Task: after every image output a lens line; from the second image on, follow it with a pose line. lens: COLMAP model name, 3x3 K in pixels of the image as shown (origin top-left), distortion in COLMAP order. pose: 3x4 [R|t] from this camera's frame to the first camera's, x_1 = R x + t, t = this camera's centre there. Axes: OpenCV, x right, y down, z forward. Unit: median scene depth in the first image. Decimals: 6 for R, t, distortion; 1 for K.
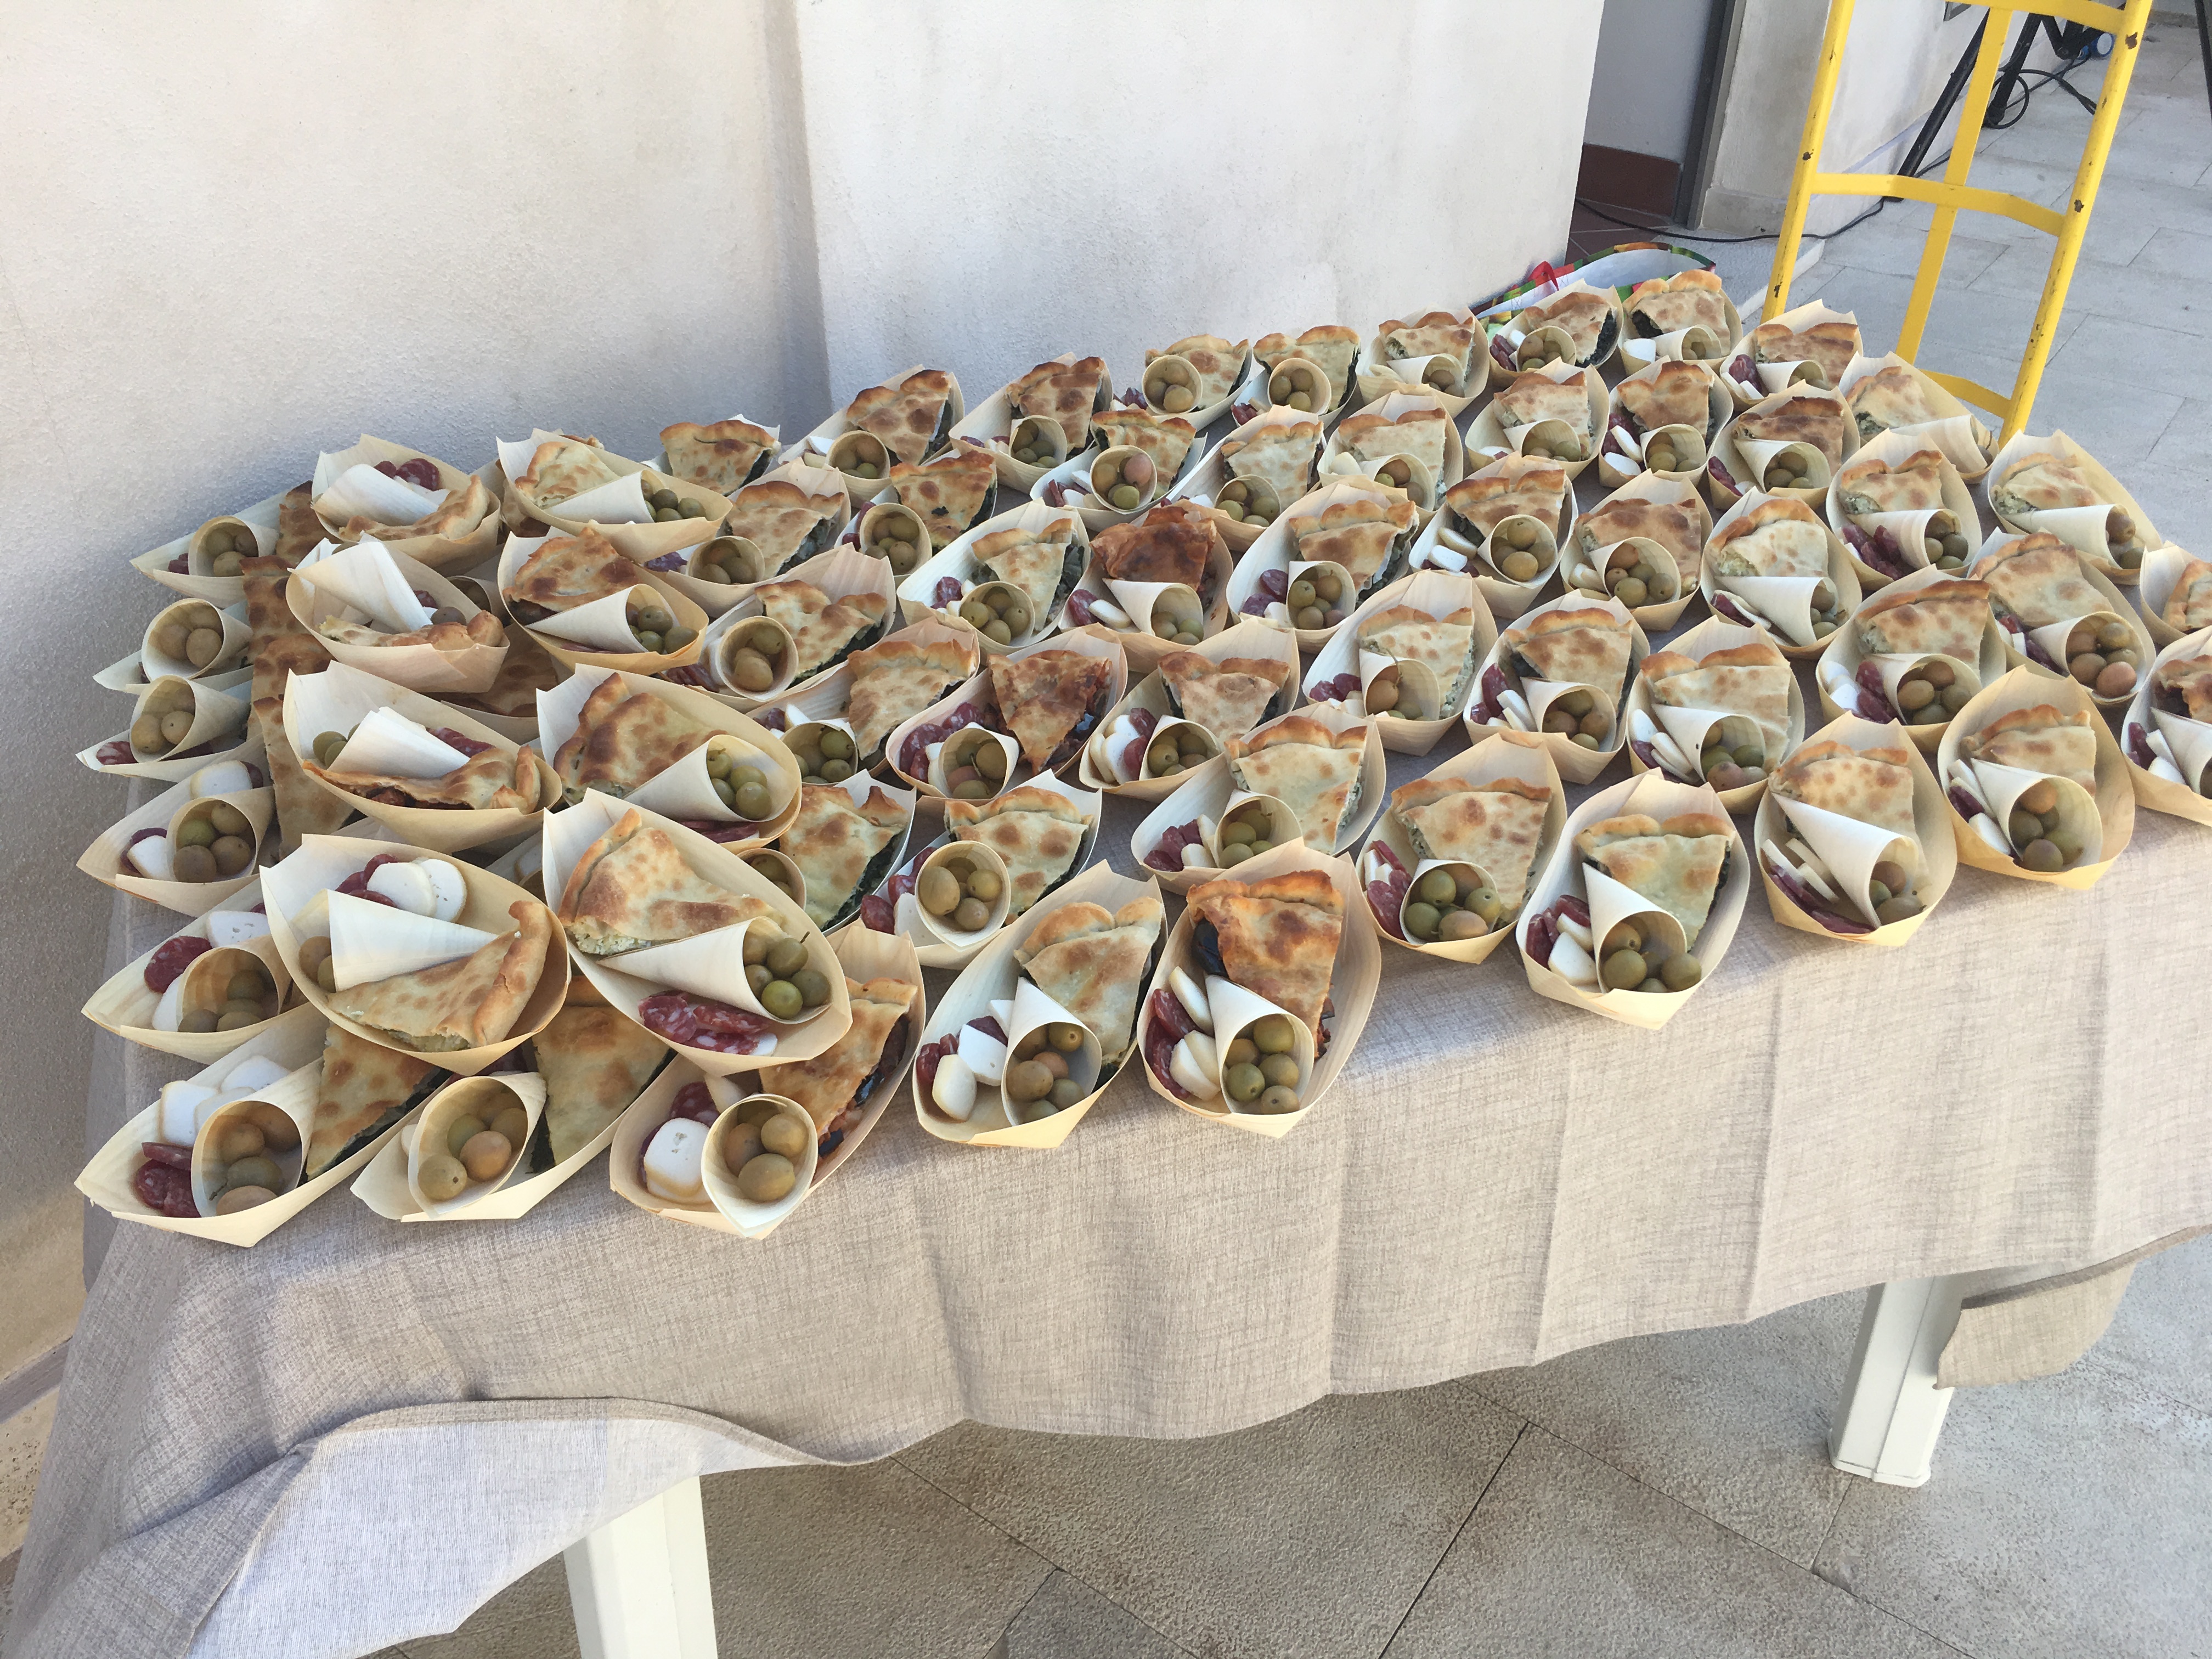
lens RADIAL K [[1844.3, 0, 1071.4], [0, 1844.3, 826.0], [0, 0, 1]] dist [0.054530, -0.060897]
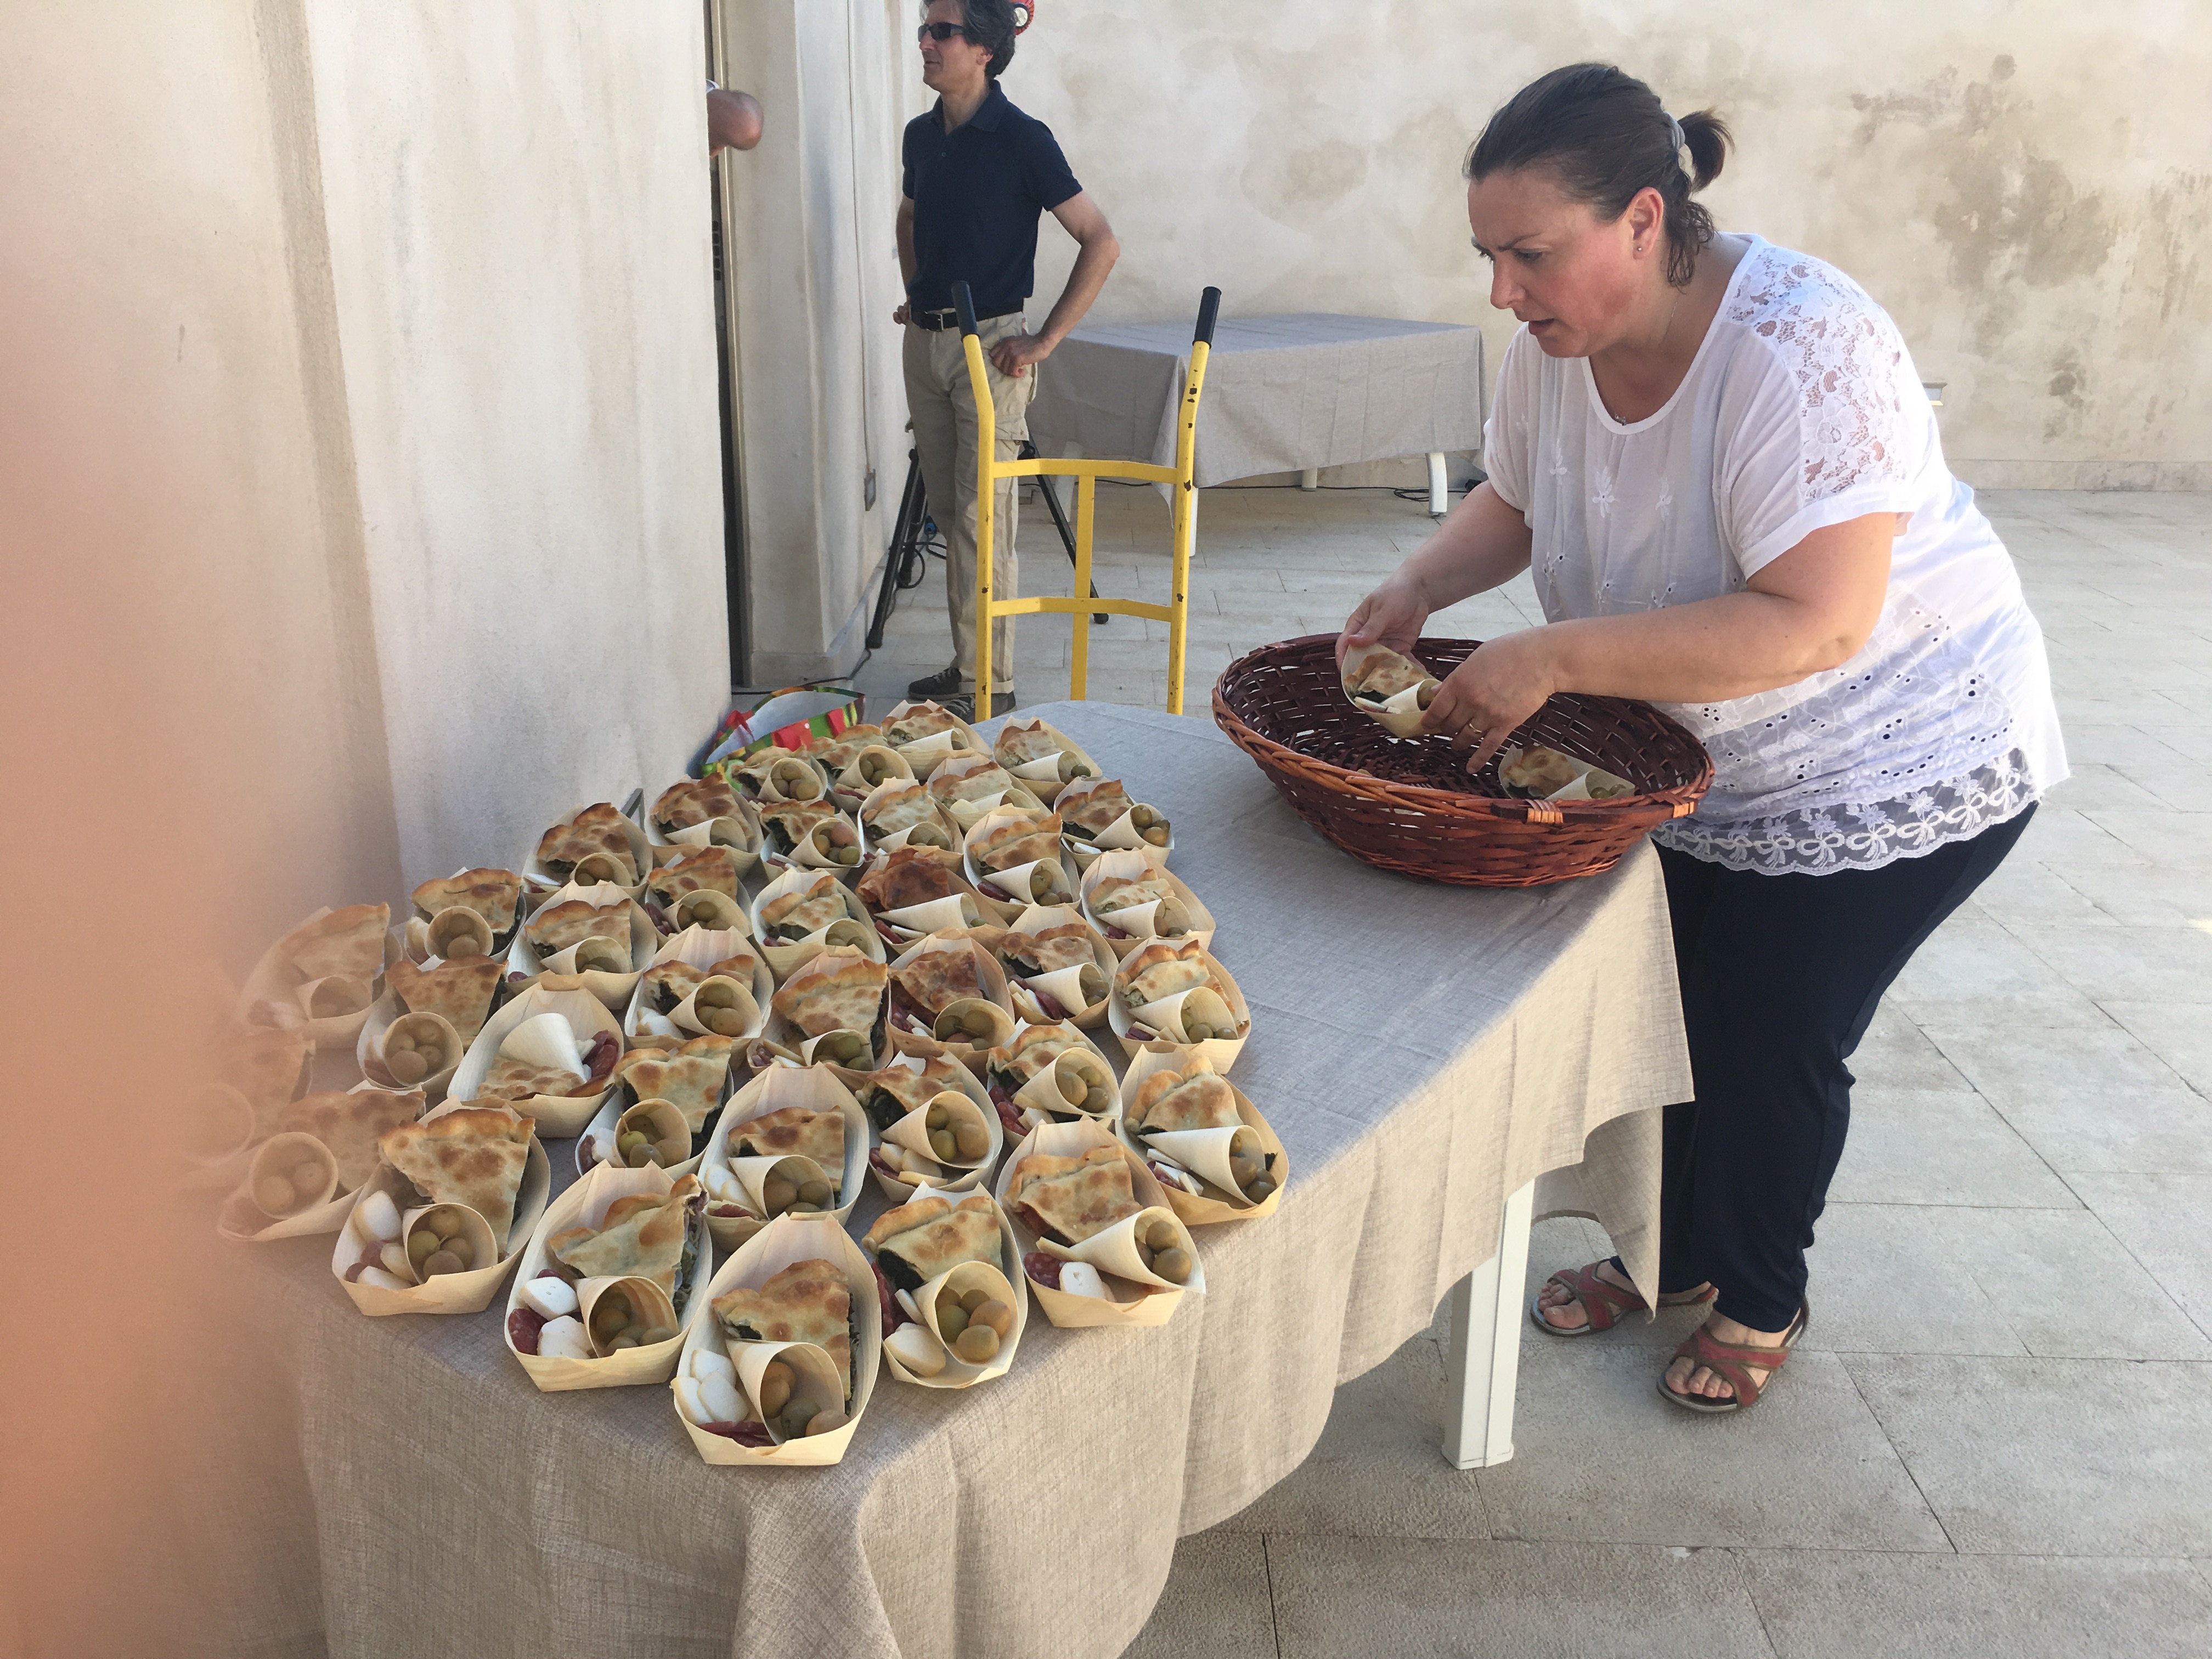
lens RADIAL K [[1844.3, 0, 1071.4], [0, 1844.3, 826.0], [0, 0, 1]] dist [0.054530, -0.060897]
pose [[0.818124, -0.177459, 0.546975, -0.457618], [0.311748, 0.936155, -0.162566, 0.045616], [-0.483204, 0.303517, 0.821213, -0.086357]]
